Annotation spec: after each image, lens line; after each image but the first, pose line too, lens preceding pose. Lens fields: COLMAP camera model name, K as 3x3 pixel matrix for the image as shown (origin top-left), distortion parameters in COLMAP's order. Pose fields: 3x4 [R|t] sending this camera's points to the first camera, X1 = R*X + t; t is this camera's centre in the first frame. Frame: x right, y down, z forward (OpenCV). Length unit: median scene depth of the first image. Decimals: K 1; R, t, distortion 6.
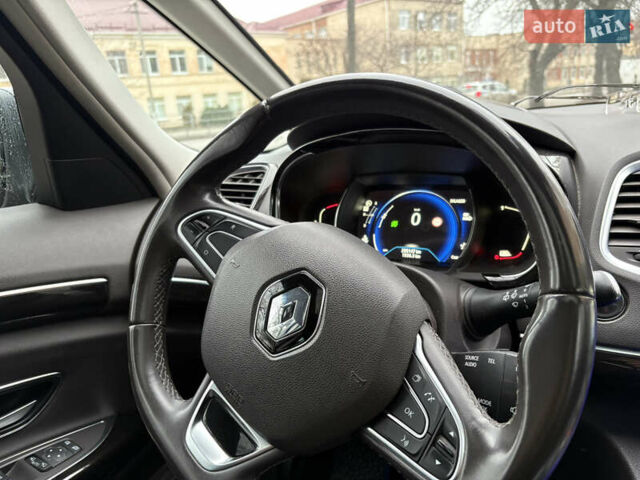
lens RADIAL K [[494.7, 0, 320.0], [0, 494.7, 240.0], [0, 0, 1]] dist [-0.003962, -0.007327]
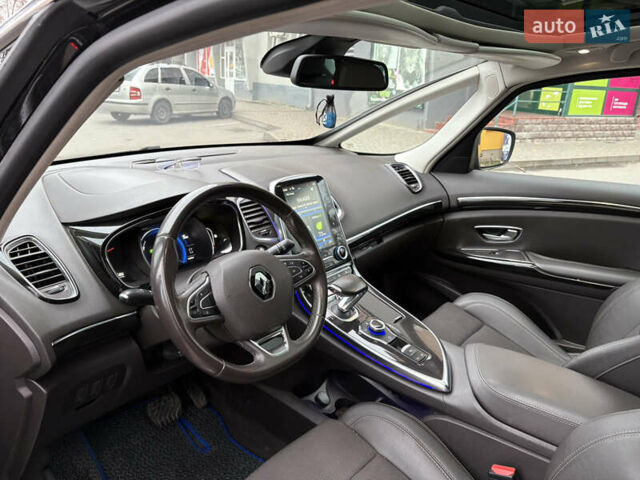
lens RADIAL K [[482.8, 0, 317.9], [0, 482.8, 241.6], [0, 0, 1]] dist [0.057831, -0.071948]
pose [[0.205631, -0.227736, 0.951763, -1.159438], [0.206122, 0.960808, 0.185367, -0.226533], [-0.956676, 0.158062, 0.244513, 0.046516]]
